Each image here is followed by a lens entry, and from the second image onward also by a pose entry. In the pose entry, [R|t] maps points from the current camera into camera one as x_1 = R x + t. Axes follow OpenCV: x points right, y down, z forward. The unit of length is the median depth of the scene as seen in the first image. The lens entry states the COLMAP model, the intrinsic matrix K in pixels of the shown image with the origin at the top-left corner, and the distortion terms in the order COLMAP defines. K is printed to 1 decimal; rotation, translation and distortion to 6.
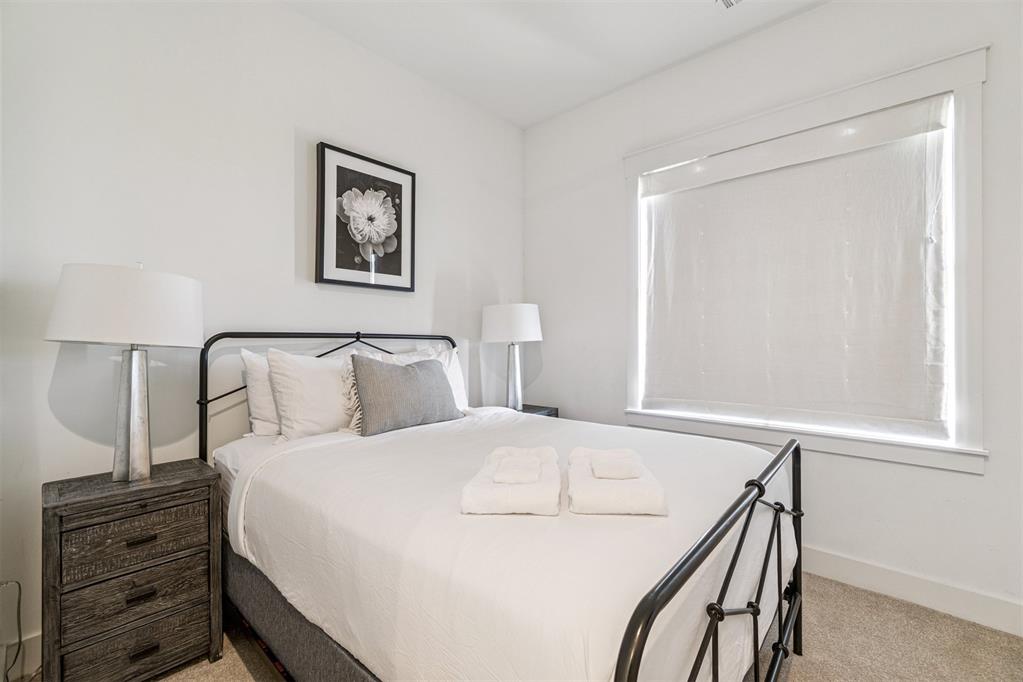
lens RADIAL K [[440.4, 0, 512.9], [0, 440.4, 331.0], [0, 0, 1]] dist [-0.004439, 0.000285]
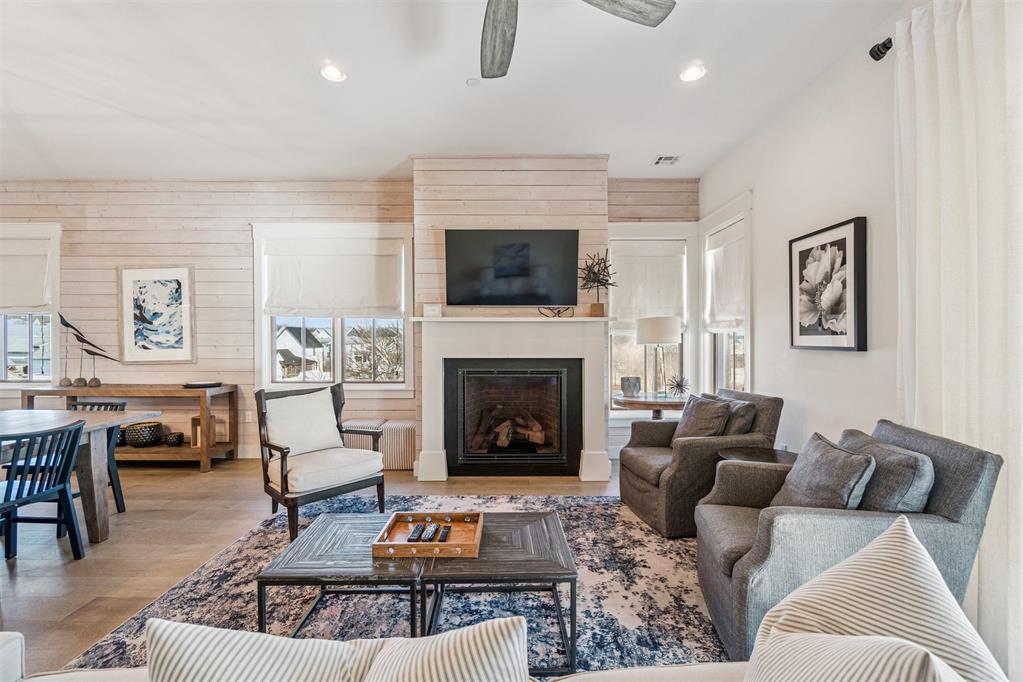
lens RADIAL K [[443.5, 0, 512.8], [0, 443.5, 343.3], [0, 0, 1]] dist [-0.002159, 0.000071]
pose [[-0.750779, 0.005690, -0.660529, 0.996752], [0.007310, 0.999973, 0.000305, -0.127597], [0.660513, -0.004600, -0.750800, 1.382015]]
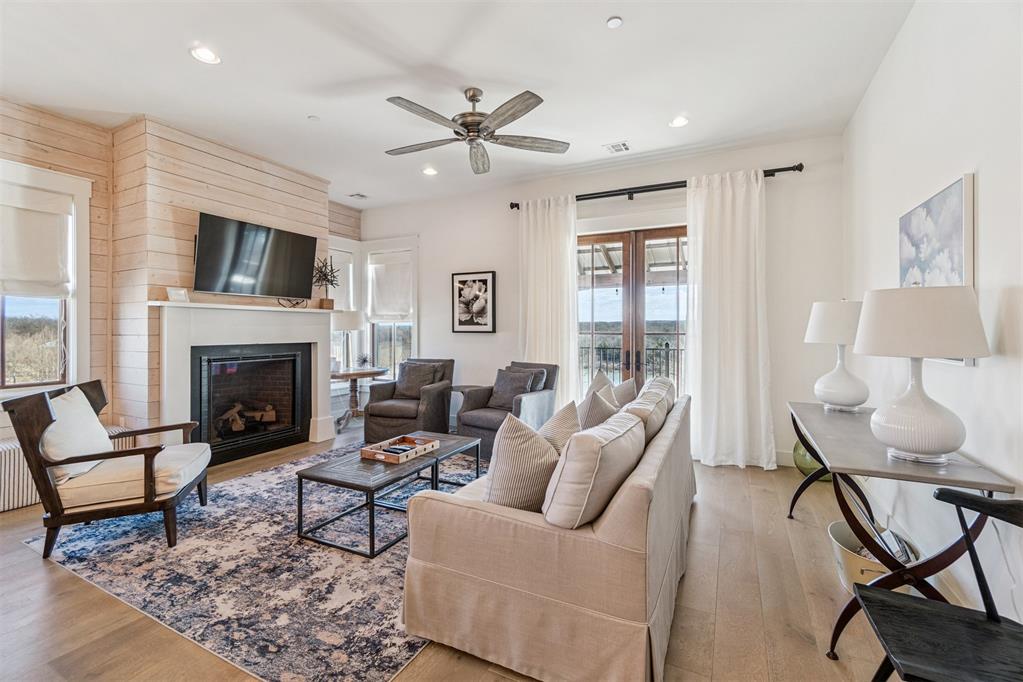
lens RADIAL K [[442.0, 0, 510.3], [0, 442.0, 329.5], [0, 0, 1]] dist [-0.003669, -0.000149]
pose [[0.251825, -0.000023, -0.967773, 1.871894], [0.010336, 0.999943, 0.002666, -0.124873], [0.967718, -0.010674, 0.251811, 0.672275]]
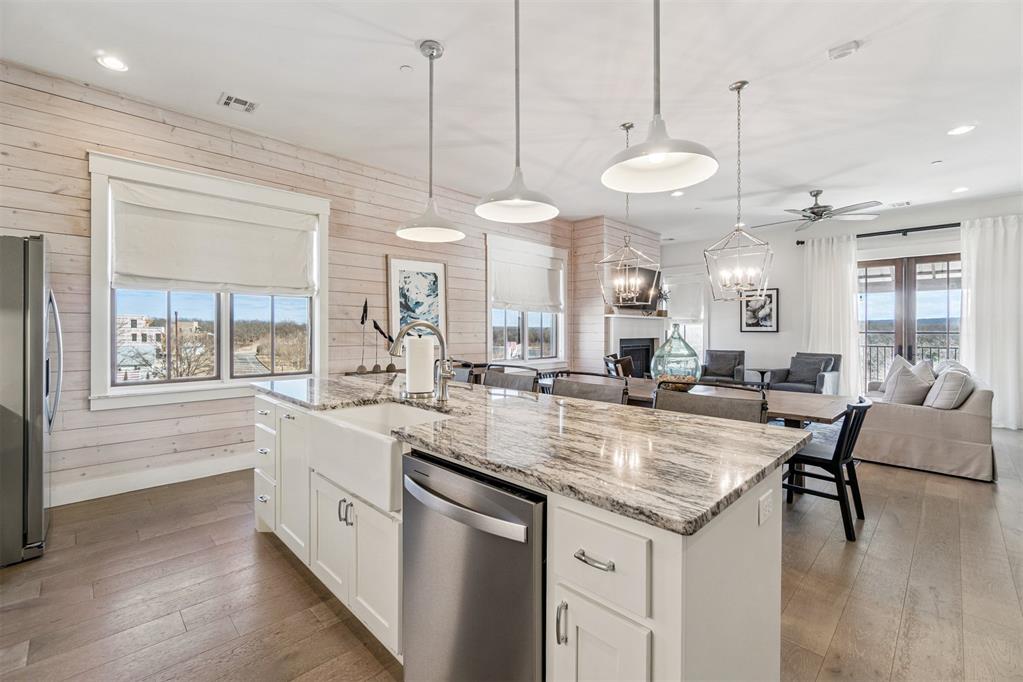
lens RADIAL K [[440.4, 0, 512.9], [0, 440.4, 331.0], [0, 0, 1]] dist [-0.004439, 0.000285]
pose [[-0.063608, -0.000406, -0.997975, 2.914025], [0.010685, 0.999942, -0.001088, -0.127820], [0.997918, -0.010733, -0.063600, -0.506061]]
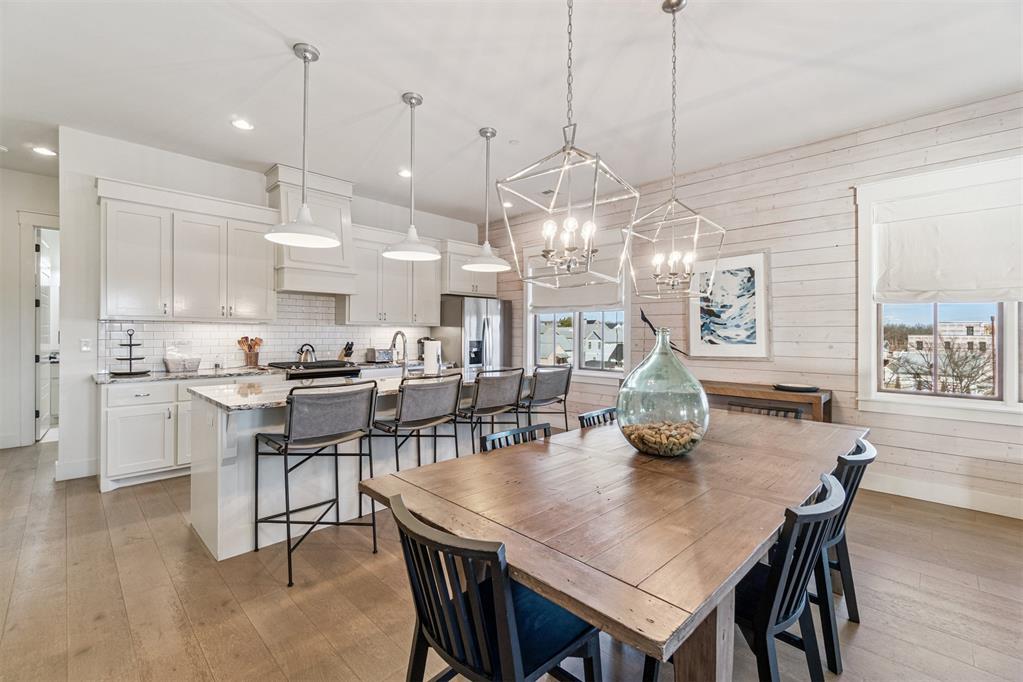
lens RADIAL K [[440.4, 0, 512.9], [0, 440.4, 331.0], [0, 0, 1]] dist [-0.004439, 0.000285]
pose [[-0.998660, -0.007656, 0.051187, 1.650598], [-0.008722, 0.999749, -0.020633, -0.122531], [-0.051016, -0.021052, -0.998476, 0.736090]]
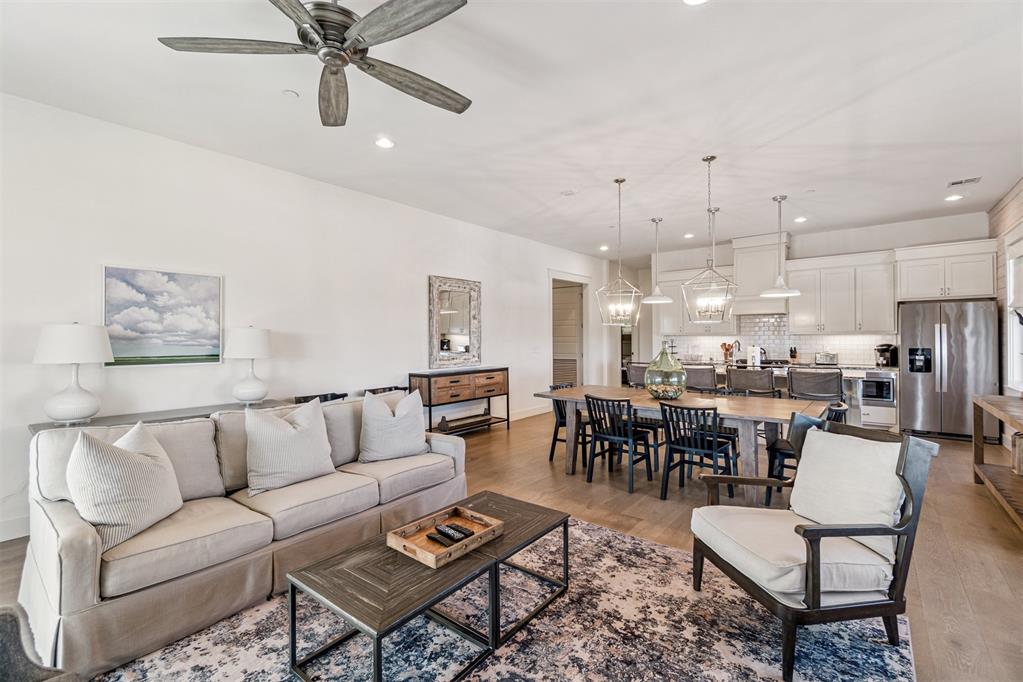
lens RADIAL K [[440.4, 0, 512.9], [0, 440.4, 331.0], [0, 0, 1]] dist [-0.004439, 0.000285]
pose [[-0.037787, 0.012323, 0.999210, -0.264893], [-0.008371, 0.999885, -0.012647, -0.161925], [-0.999251, -0.008842, -0.037679, 0.595185]]
